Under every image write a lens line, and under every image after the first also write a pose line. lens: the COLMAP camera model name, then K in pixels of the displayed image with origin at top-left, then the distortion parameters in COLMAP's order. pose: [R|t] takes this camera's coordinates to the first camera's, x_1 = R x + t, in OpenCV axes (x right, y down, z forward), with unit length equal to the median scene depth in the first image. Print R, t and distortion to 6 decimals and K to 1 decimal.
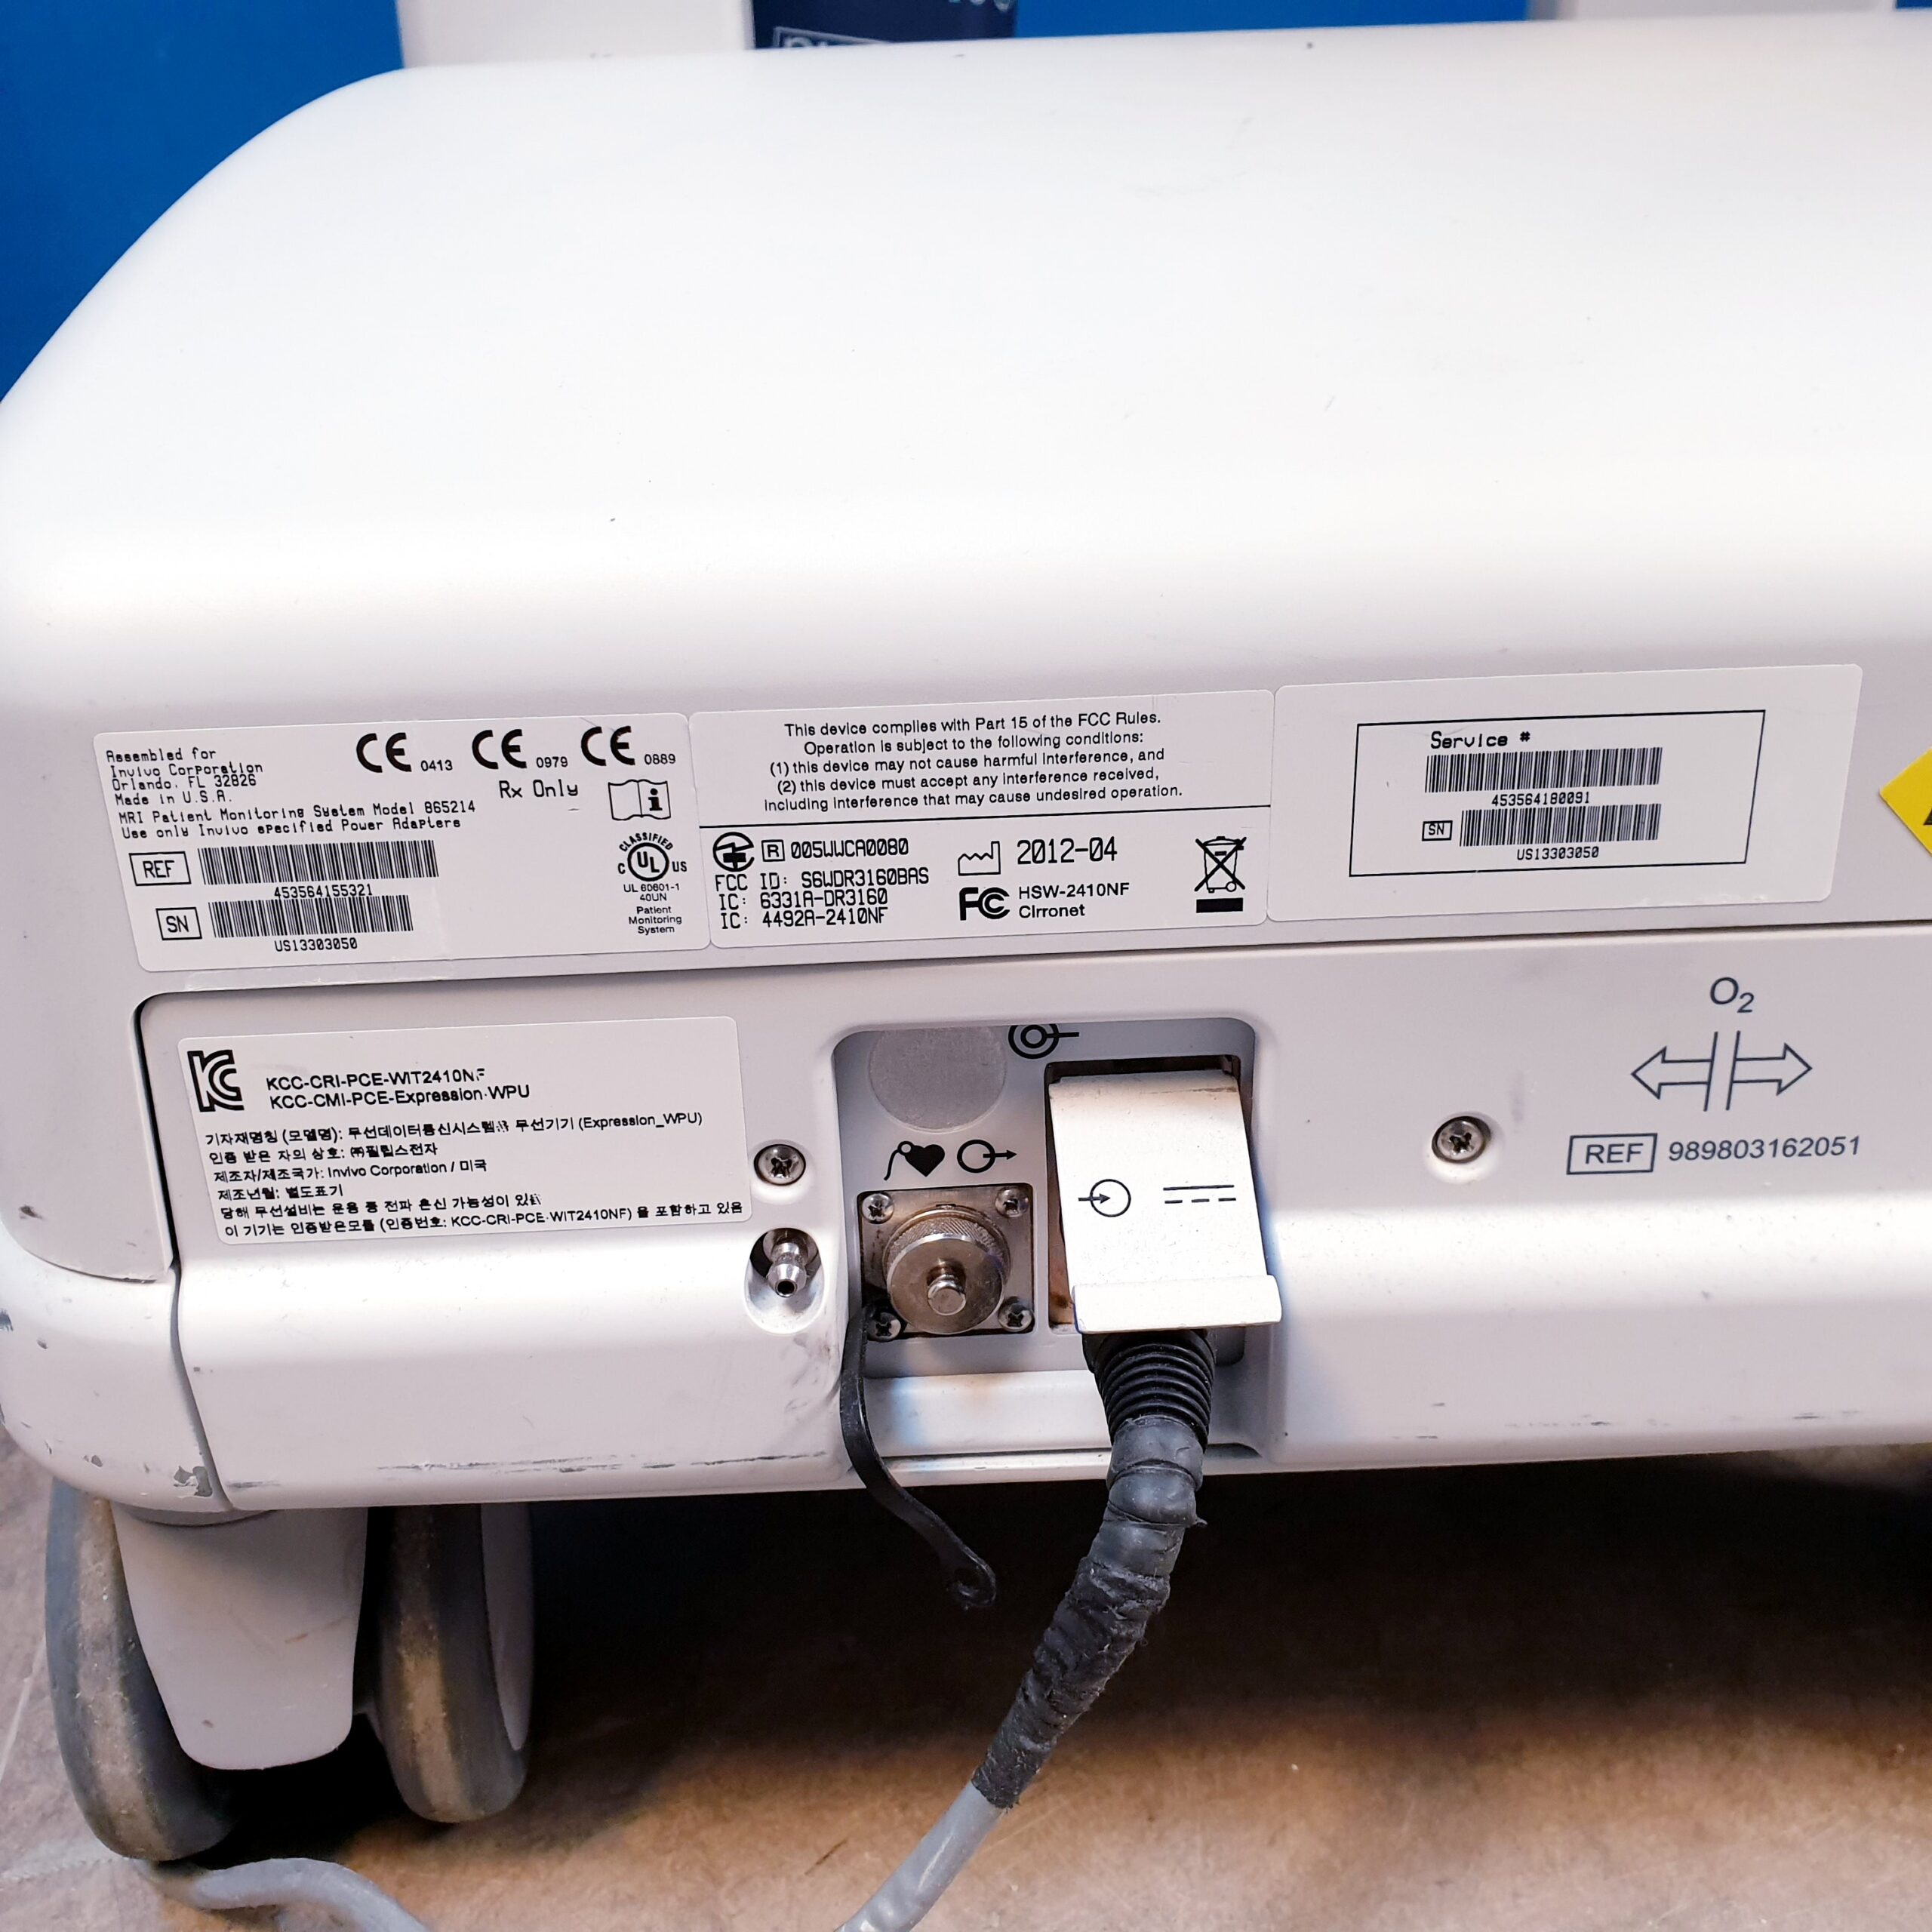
lens RADIAL K [[1974.0, 0, 939.9], [0, 1974.0, 968.6], [0, 0, 1]] dist [0.016955, -0.013695]
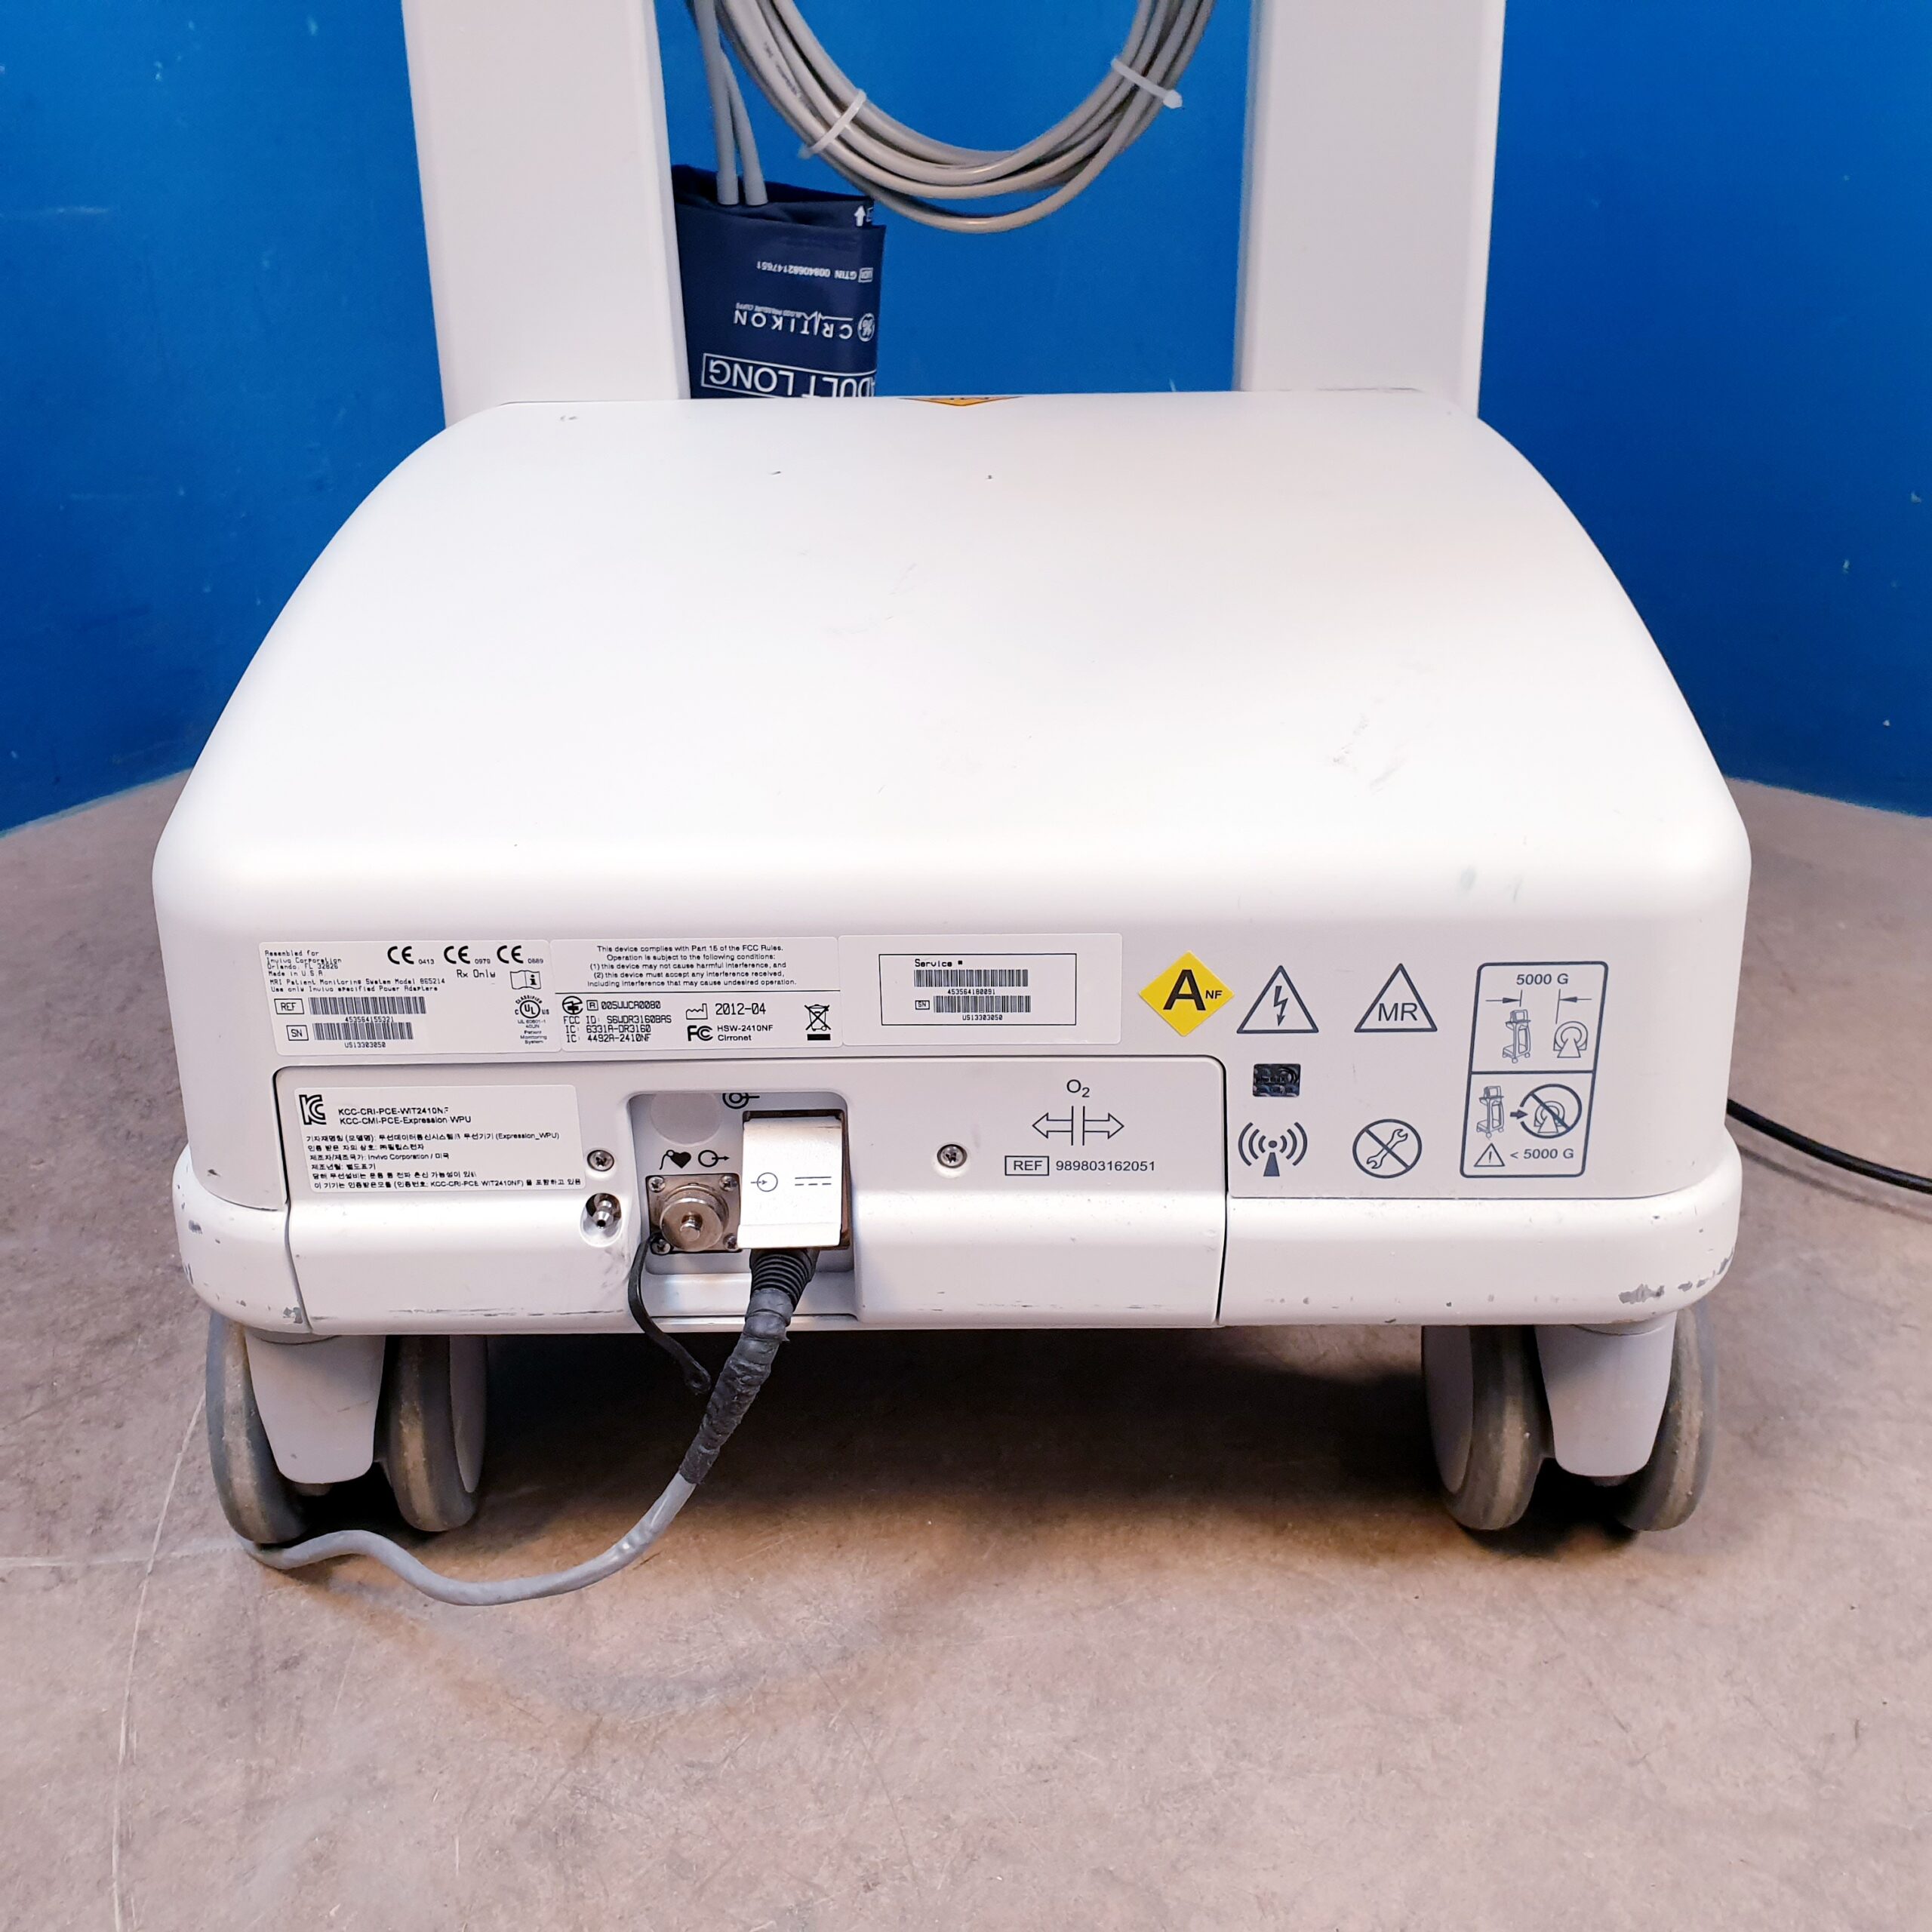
lens RADIAL K [[2006.9, 0, 966.0], [0, 2006.9, 966.0], [0, 0, 1]] dist [0.129333, -0.382352]
pose [[0.999374, 0.030401, -0.018109, 0.319877], [-0.030202, 0.999481, 0.011160, -0.129106], [0.018439, -0.010606, 0.999774, -1.013390]]
